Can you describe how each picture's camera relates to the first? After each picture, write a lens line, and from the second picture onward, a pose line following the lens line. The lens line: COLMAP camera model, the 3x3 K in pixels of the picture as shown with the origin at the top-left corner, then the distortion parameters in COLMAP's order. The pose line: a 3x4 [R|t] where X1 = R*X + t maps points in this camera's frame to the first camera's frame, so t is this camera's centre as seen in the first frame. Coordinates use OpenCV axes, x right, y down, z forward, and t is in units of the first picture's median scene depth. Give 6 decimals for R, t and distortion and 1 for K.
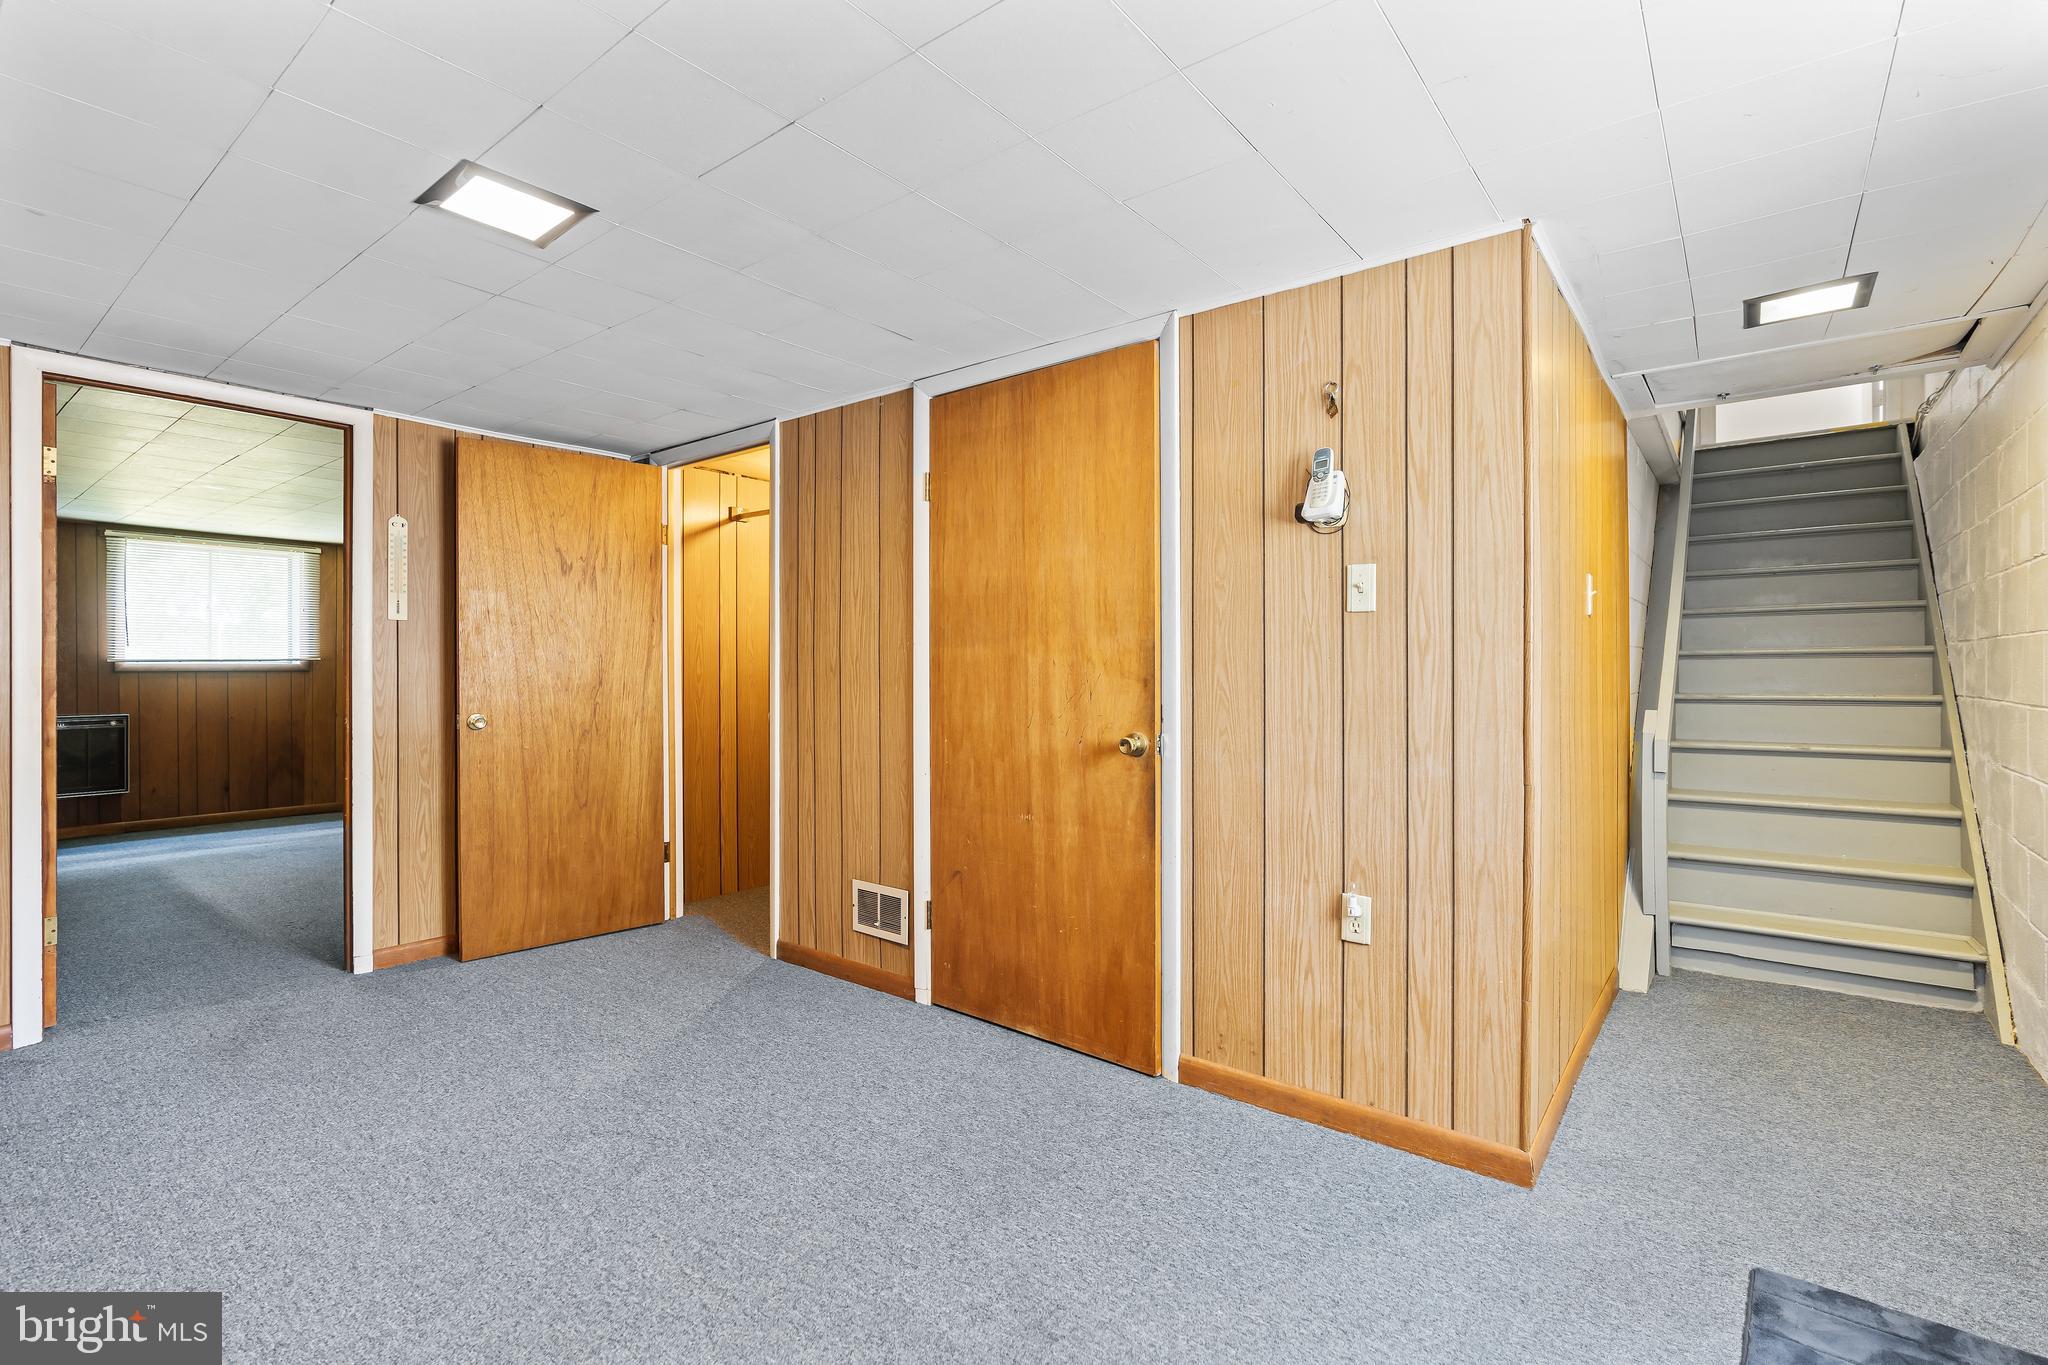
lens RADIAL K [[929.1, 0, 1029.7], [0, 929.1, 667.8], [0, 0, 1]] dist [-0.003179, 0.001510]
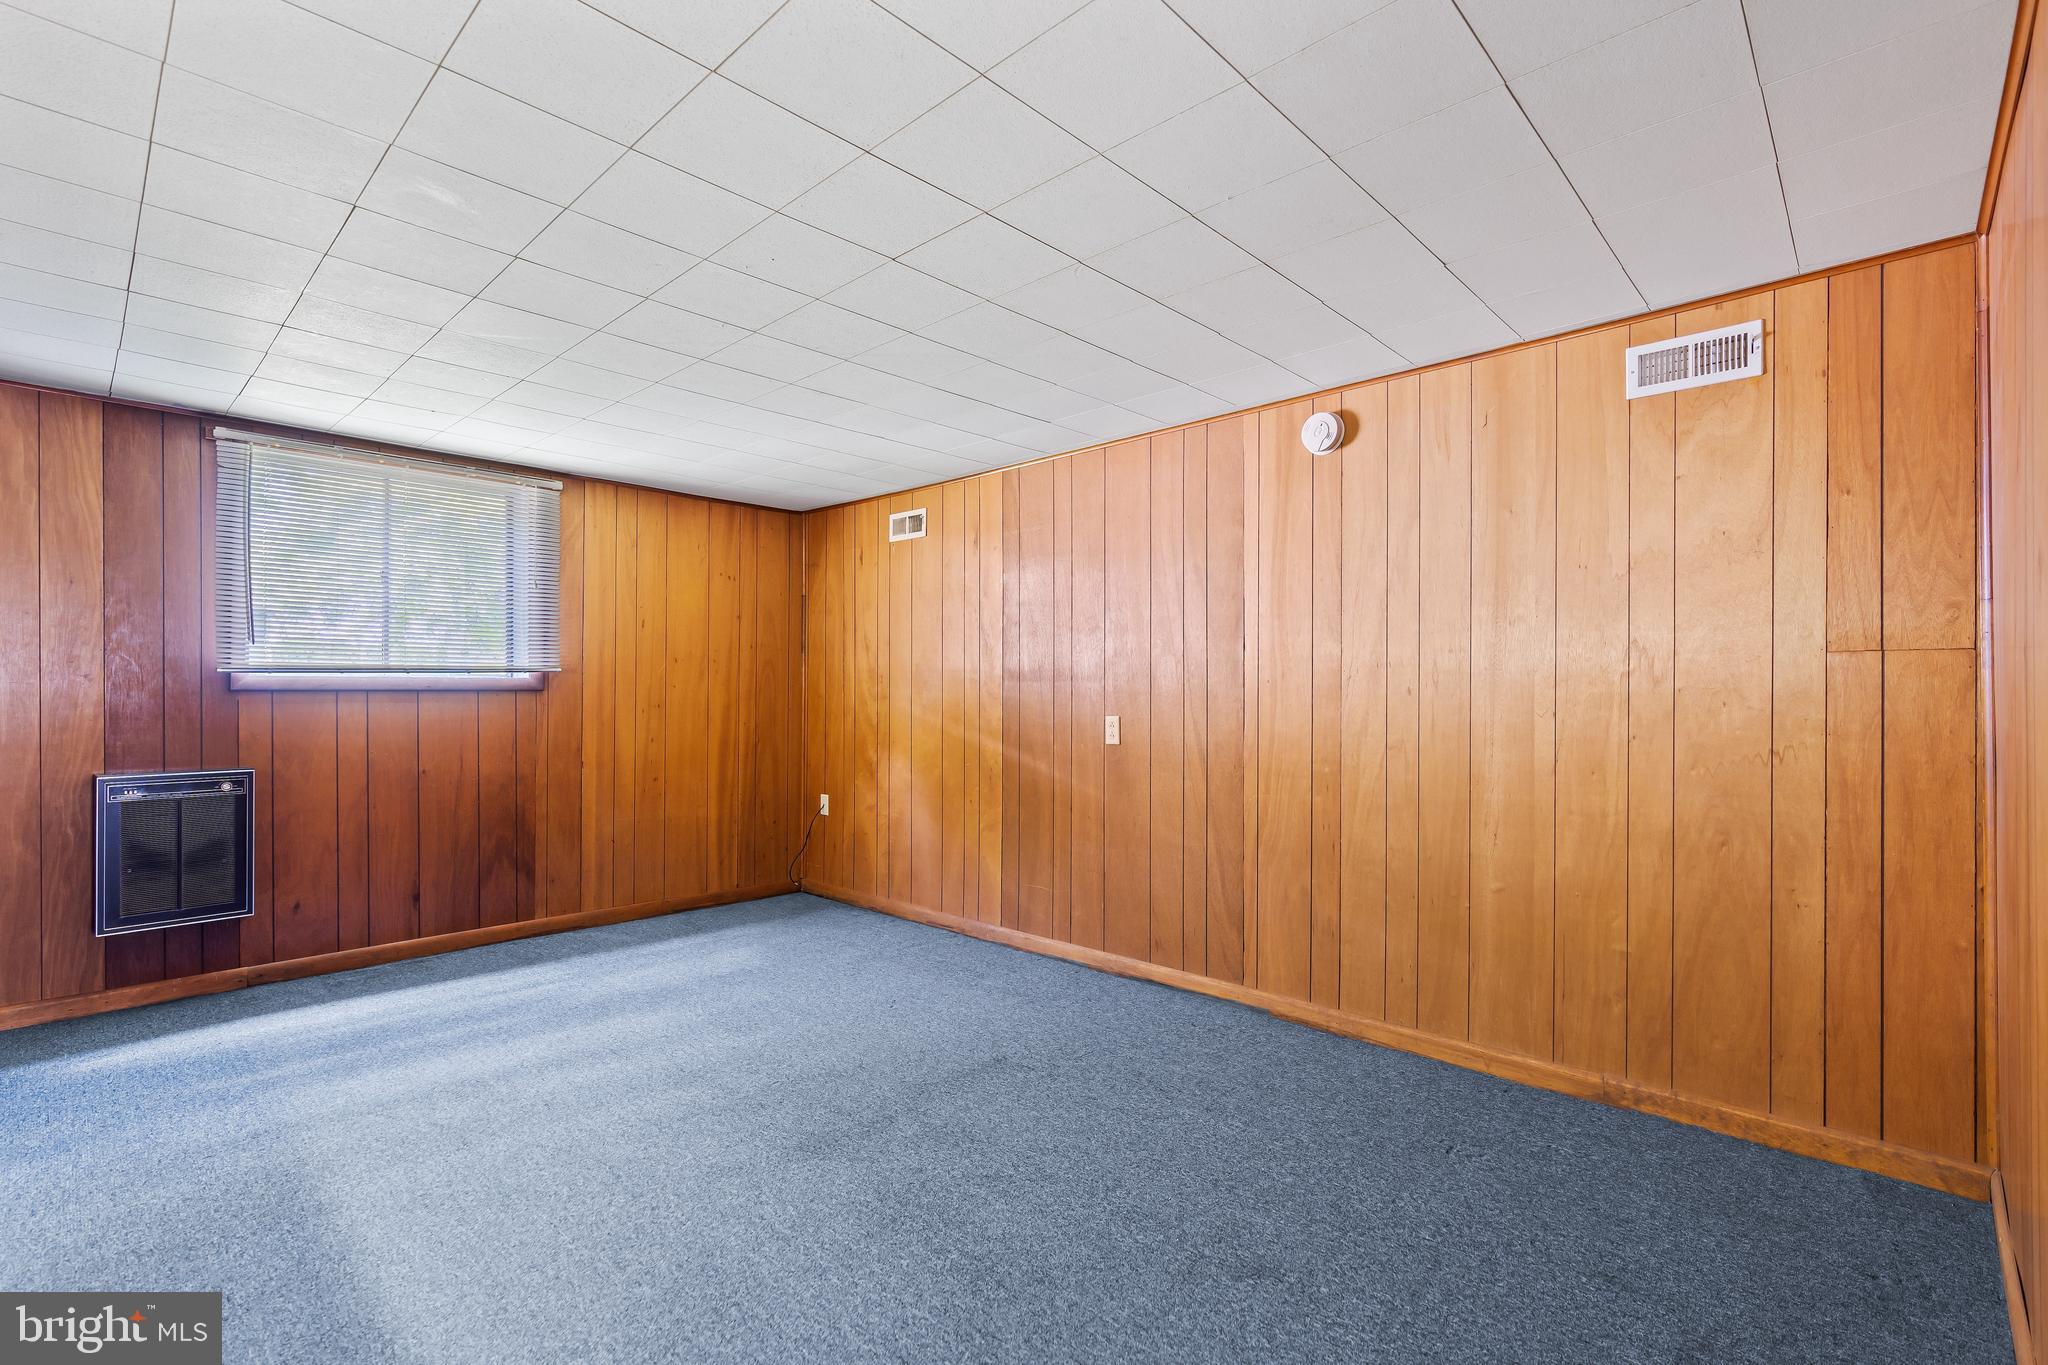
lens RADIAL K [[929.1, 0, 1018.3], [0, 929.1, 691.7], [0, 0, 1]] dist [-0.003179, 0.001510]
pose [[0.994301, 0.006789, -0.106393, -0.459113], [-0.006304, 0.999968, 0.004896, -0.000505], [0.106423, -0.004197, 0.994312, 0.496549]]
